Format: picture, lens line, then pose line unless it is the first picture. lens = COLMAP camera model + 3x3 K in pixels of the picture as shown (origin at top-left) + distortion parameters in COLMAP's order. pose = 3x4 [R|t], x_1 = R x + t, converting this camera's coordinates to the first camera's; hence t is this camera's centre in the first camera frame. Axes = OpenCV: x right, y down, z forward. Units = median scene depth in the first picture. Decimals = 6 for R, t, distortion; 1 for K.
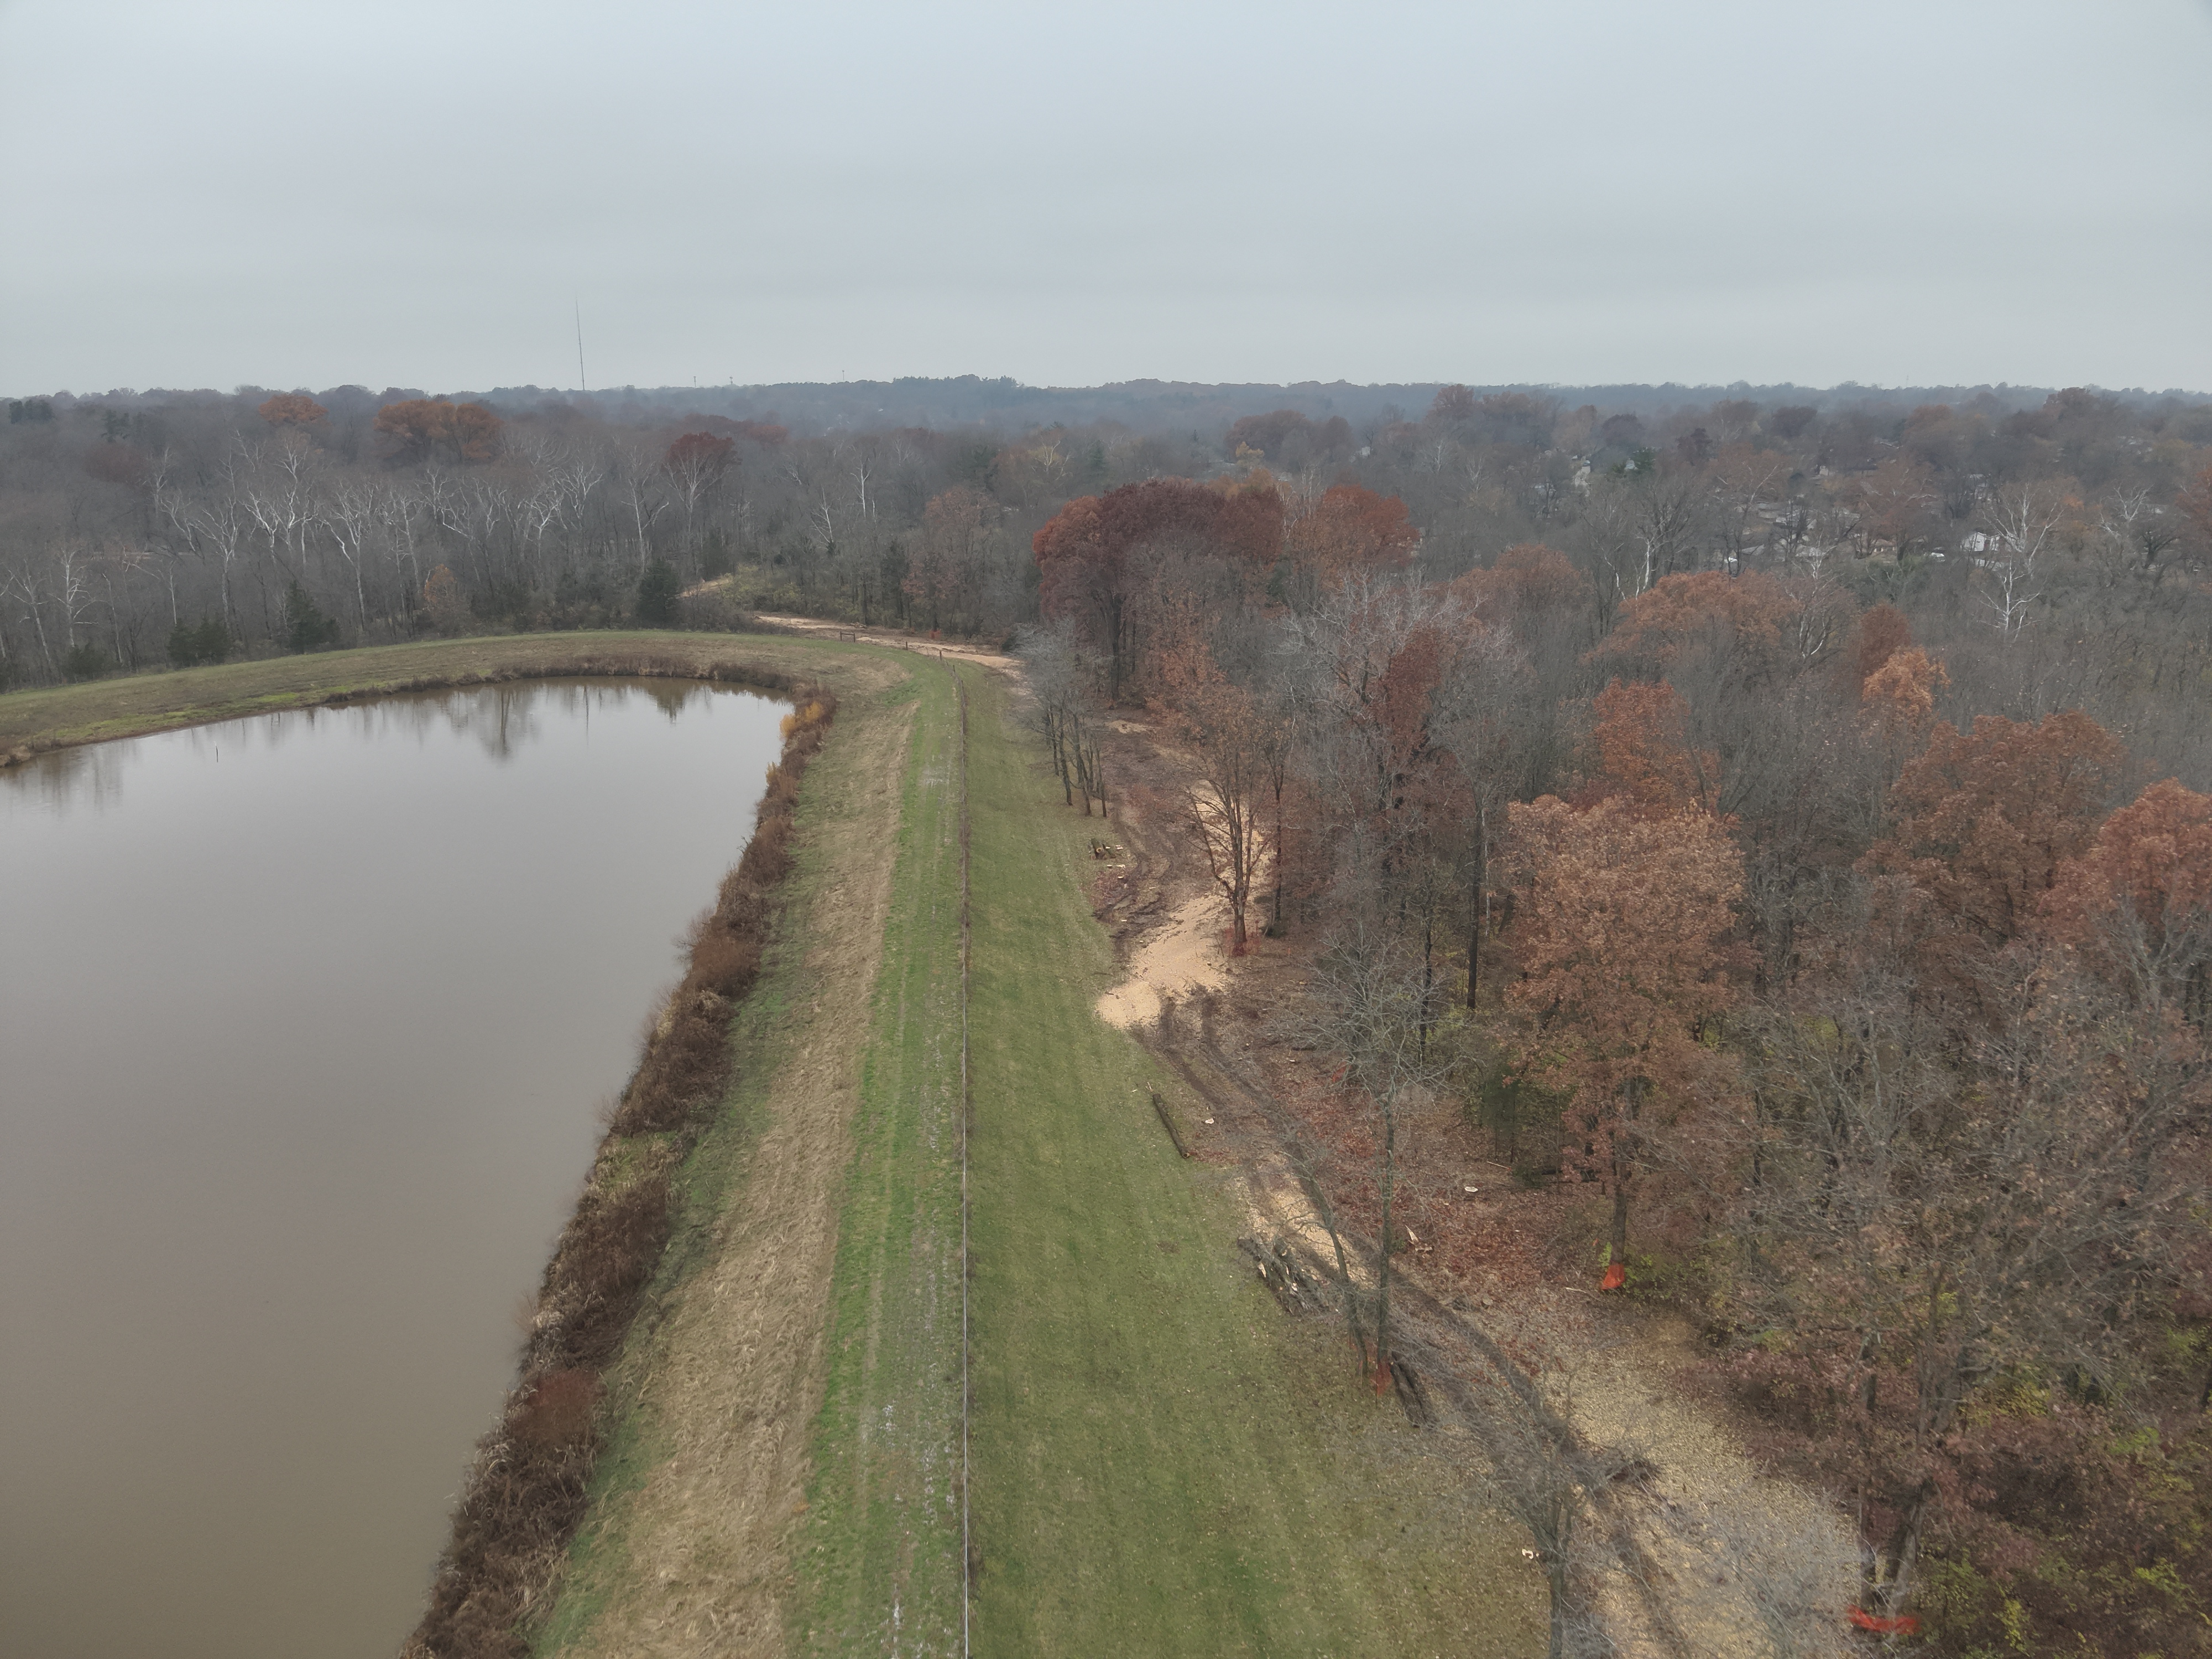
lens RADIAL K [[1613.4, 0, 1103.4], [0, 1613.4, 839.5], [0, 0, 1]] dist [0.213799, -0.438591]
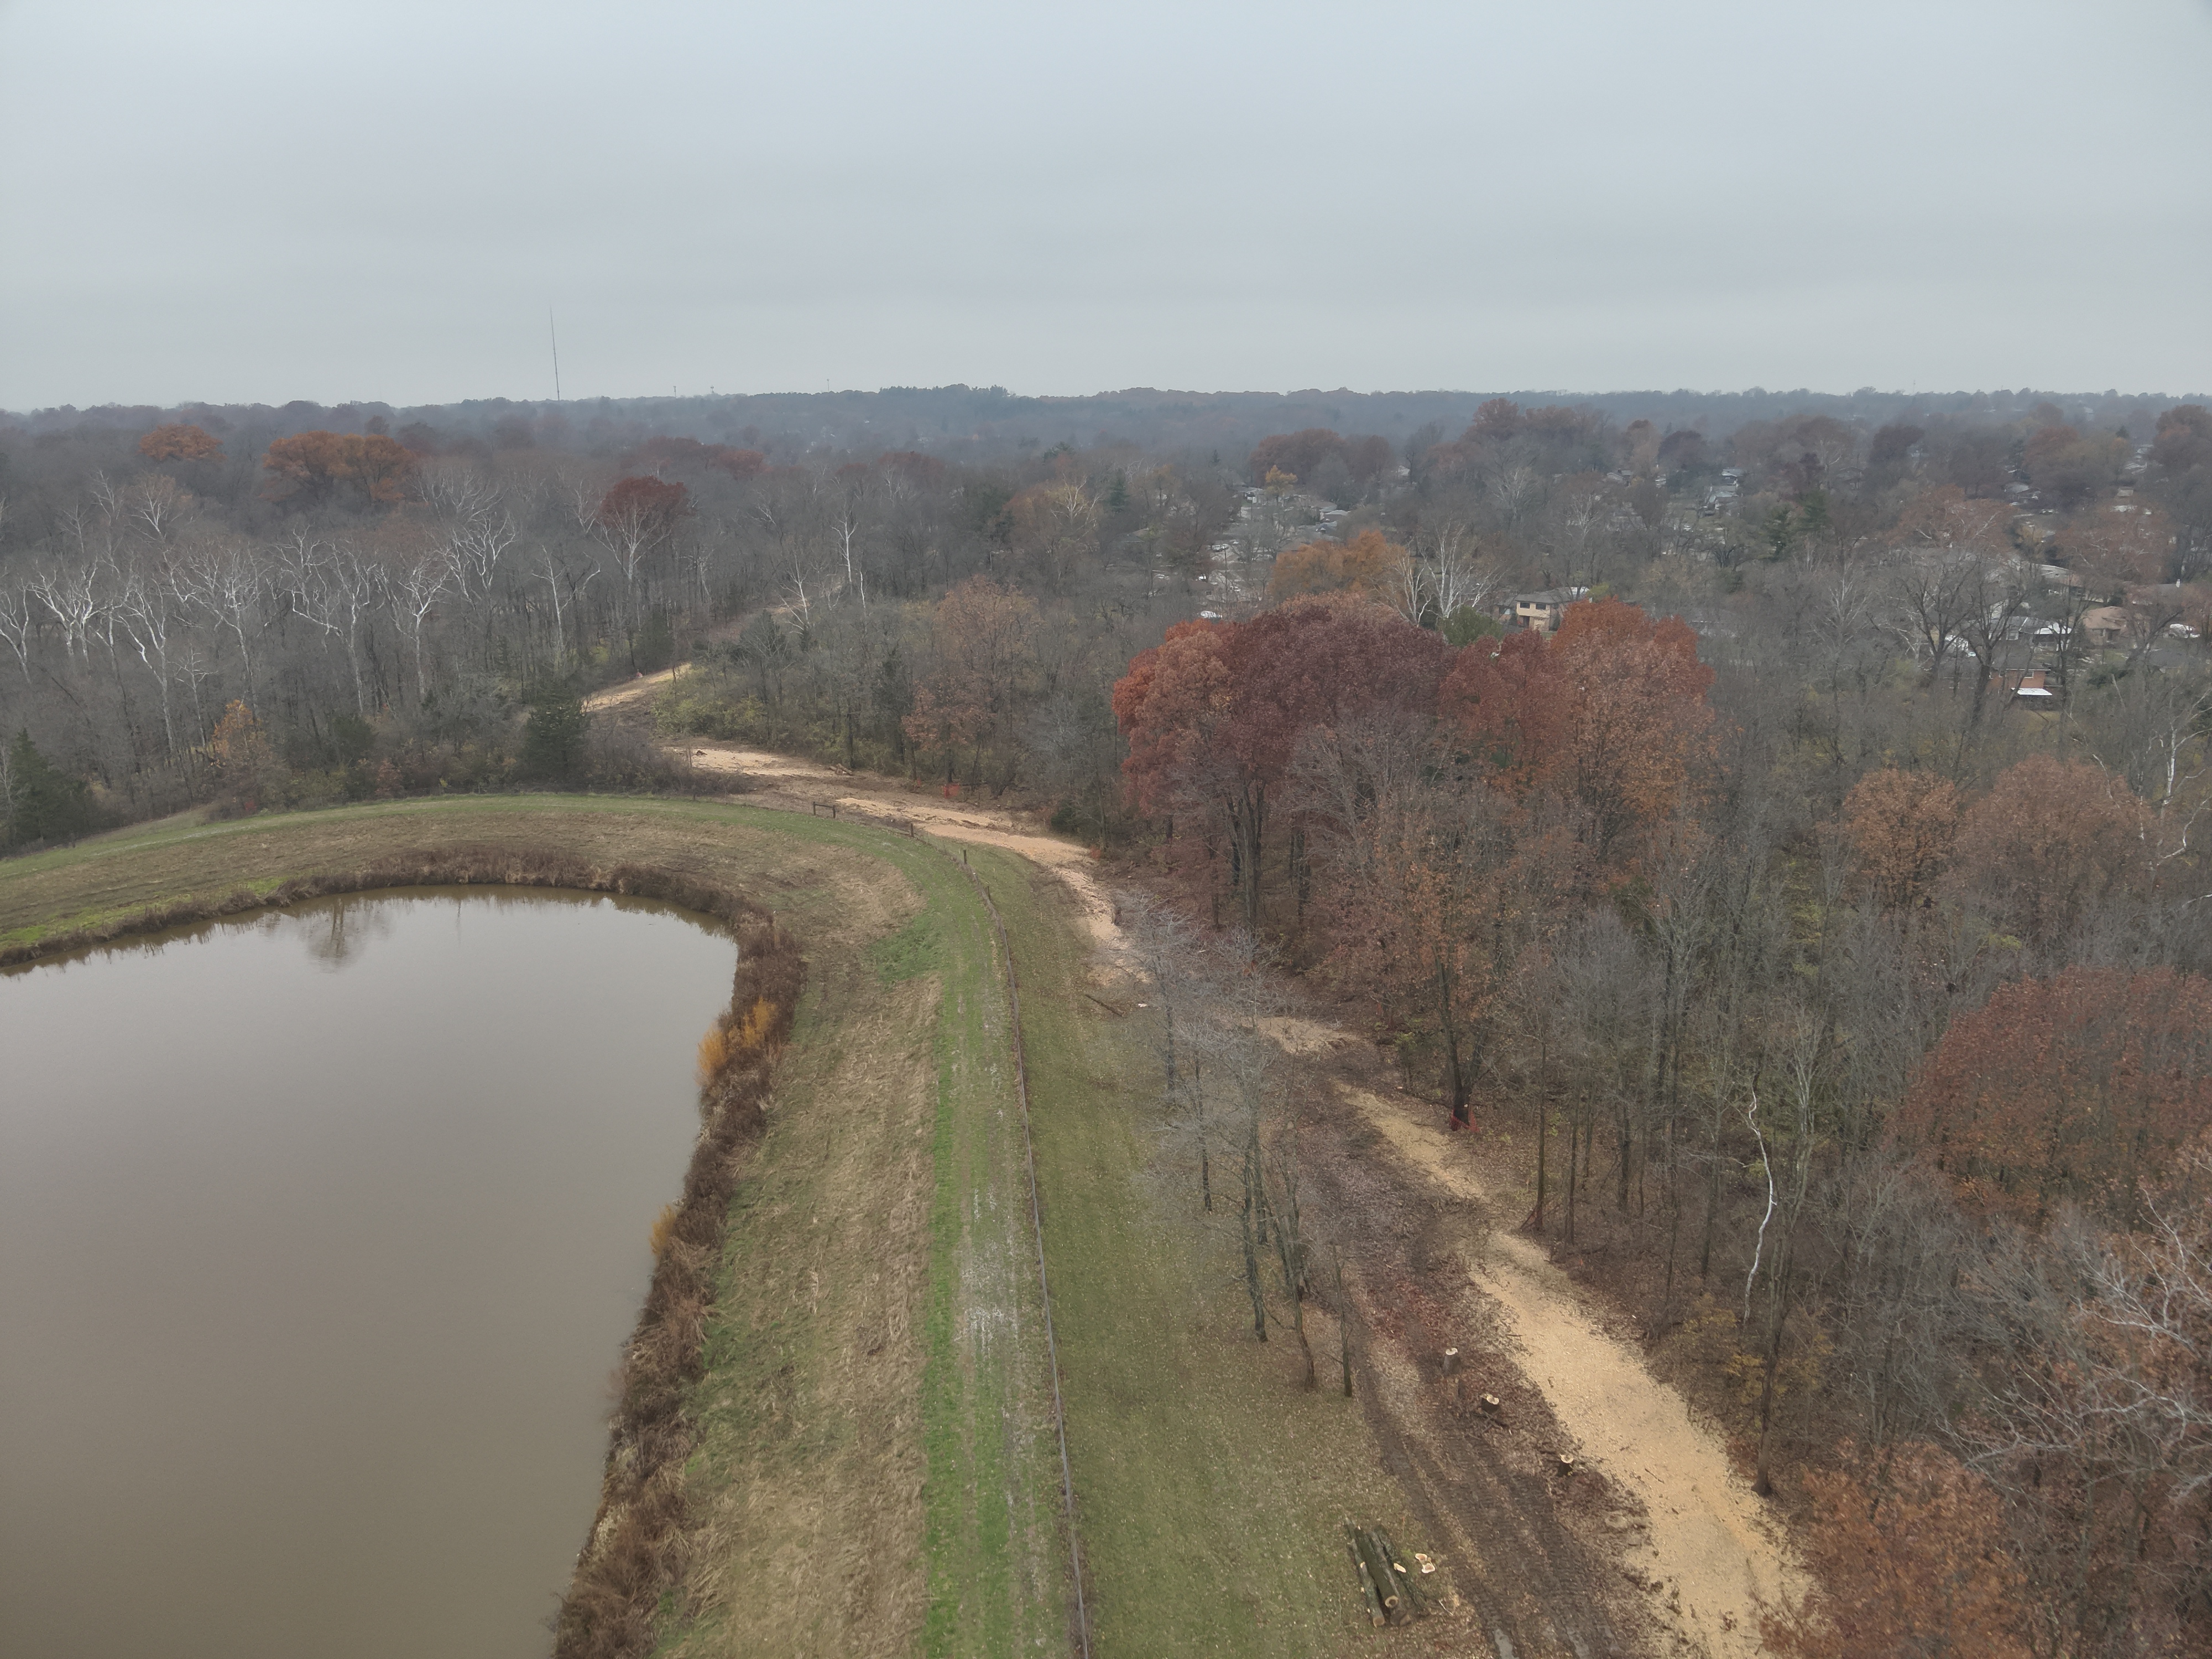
lens RADIAL K [[1620.6, 0, 1103.3], [0, 1620.6, 831.5], [0, 0, 1]] dist [0.169991, -0.315576]
pose [[0.999959, -0.005846, 0.006945, -0.062483], [0.005900, 0.999952, -0.007781, -0.150455], [-0.006899, 0.007822, 0.999946, 0.441087]]
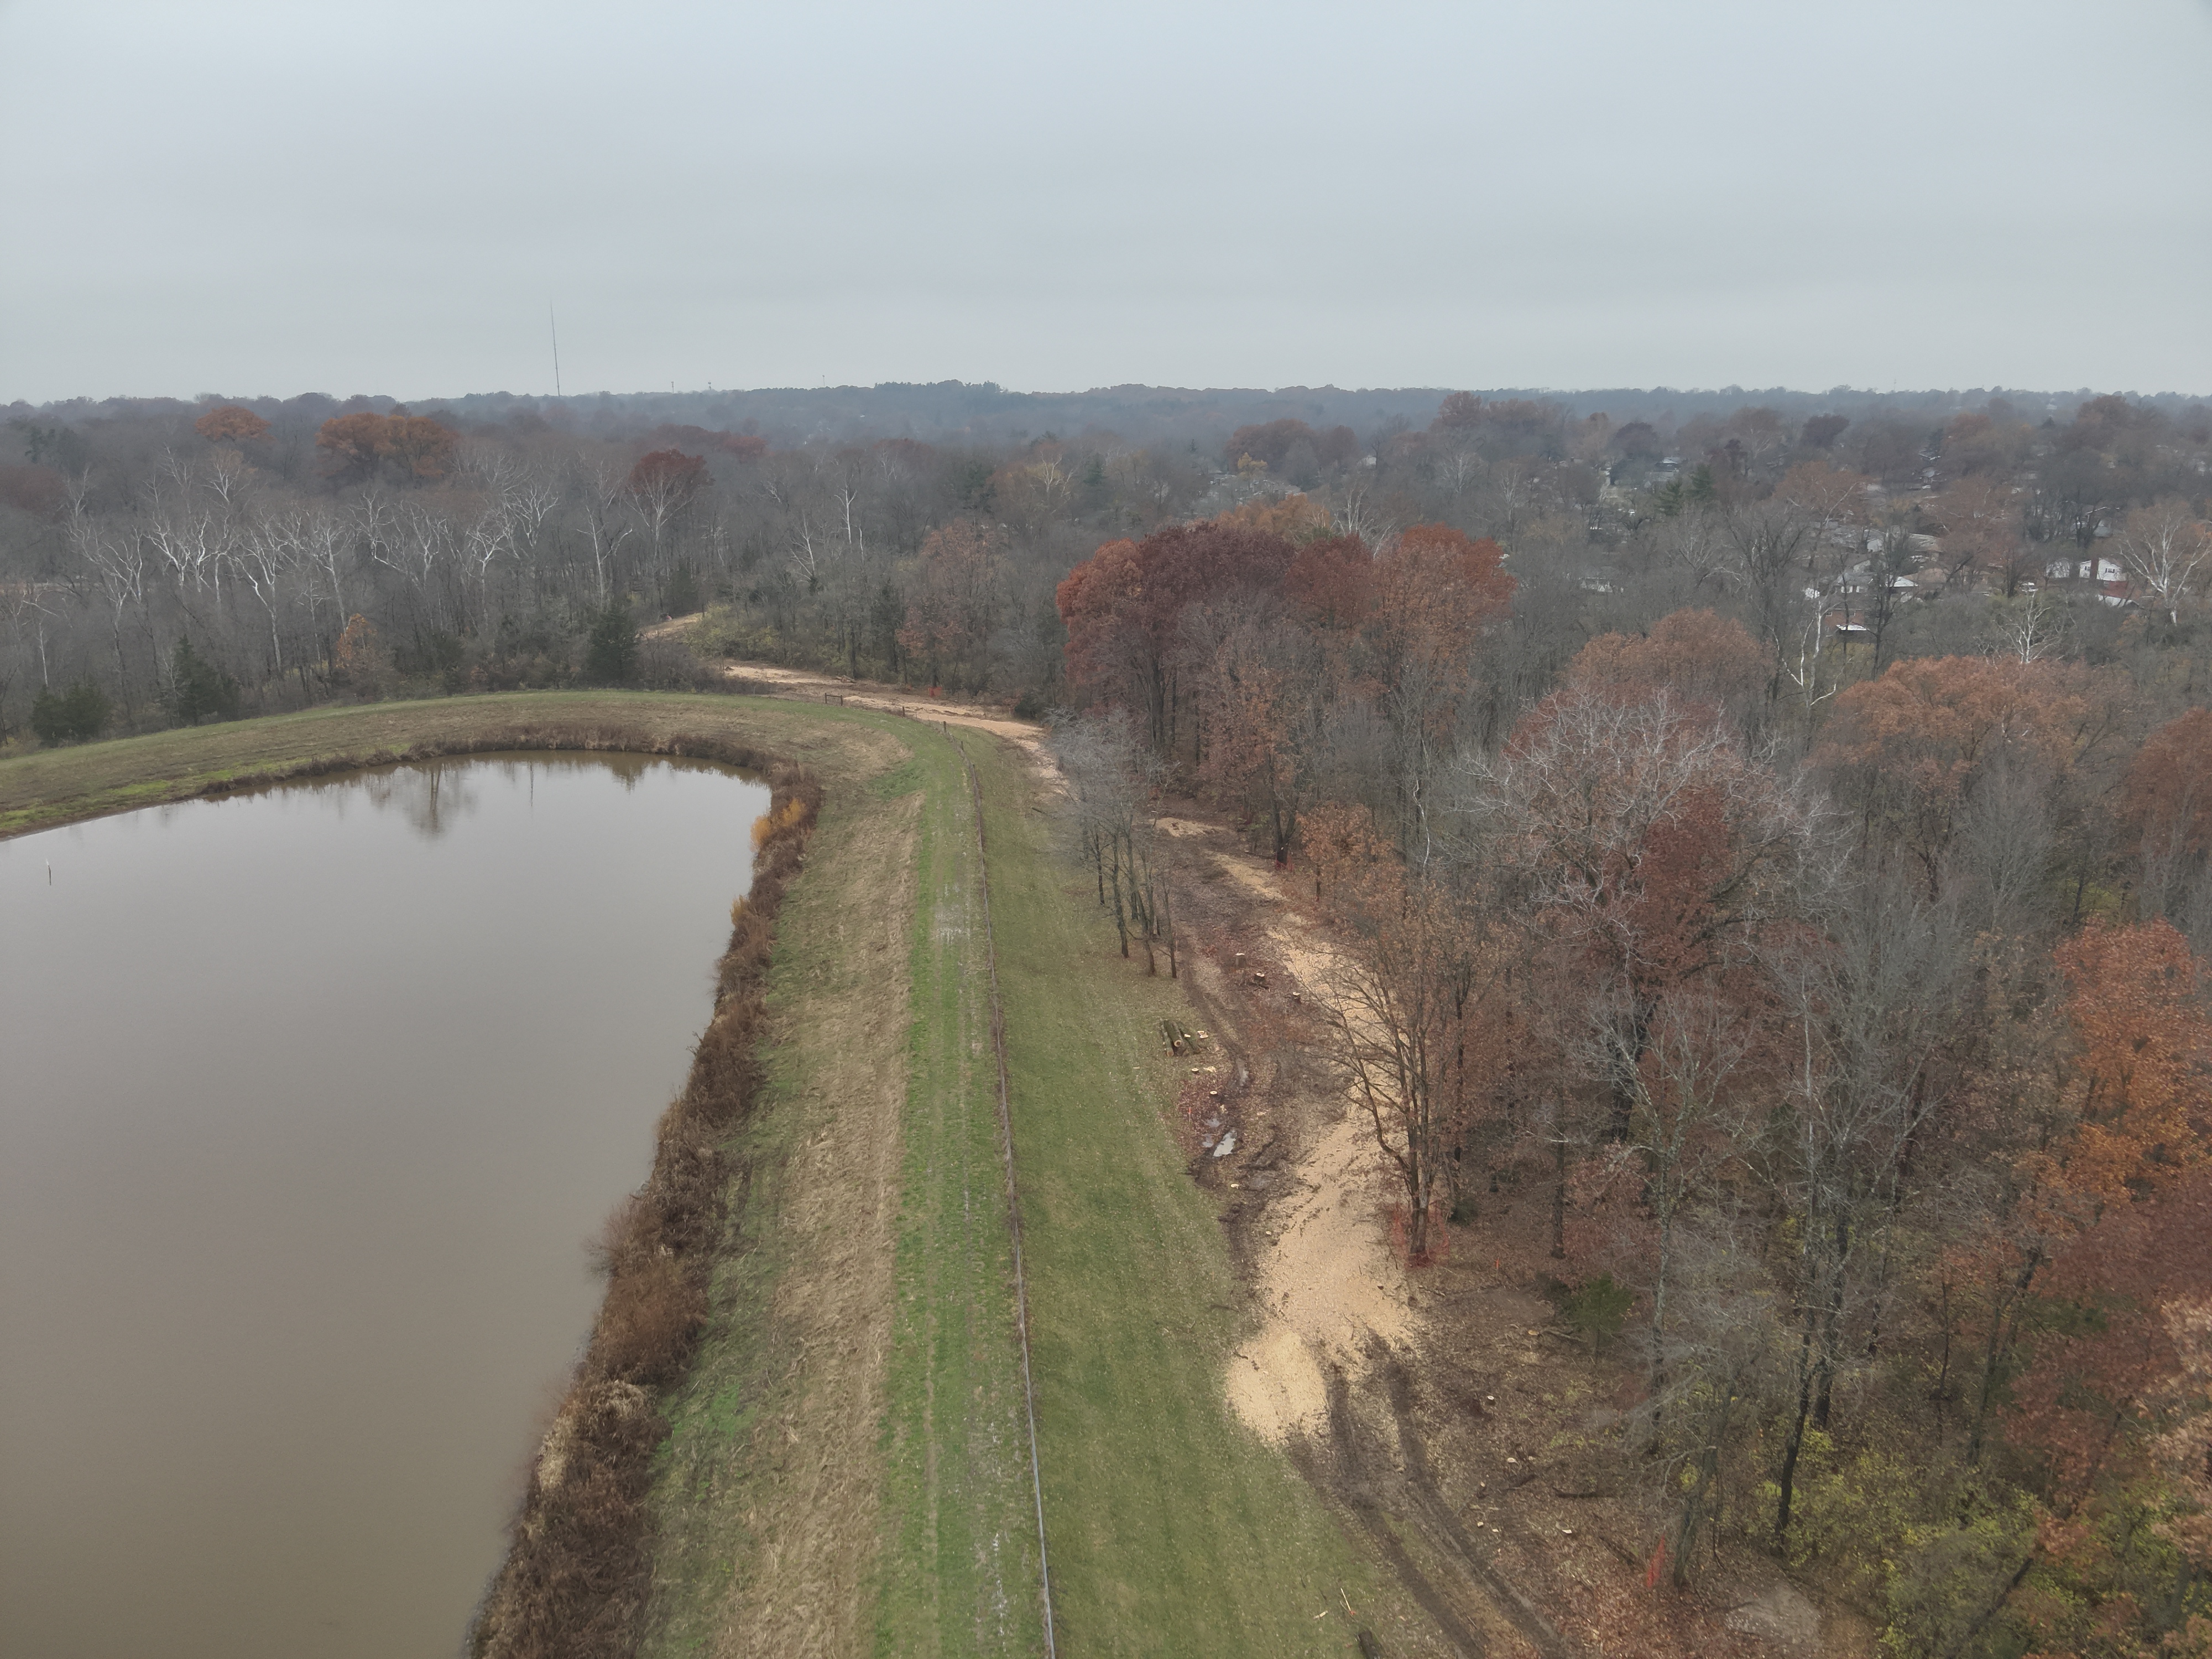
lens RADIAL K [[1613.4, 0, 1103.4], [0, 1613.4, 839.5], [0, 0, 1]] dist [0.213799, -0.438591]
pose [[0.999935, -0.004346, 0.010566, -0.034601], [0.004368, 0.999988, -0.002051, -0.066931], [-0.010557, 0.002097, 0.999942, 0.202334]]
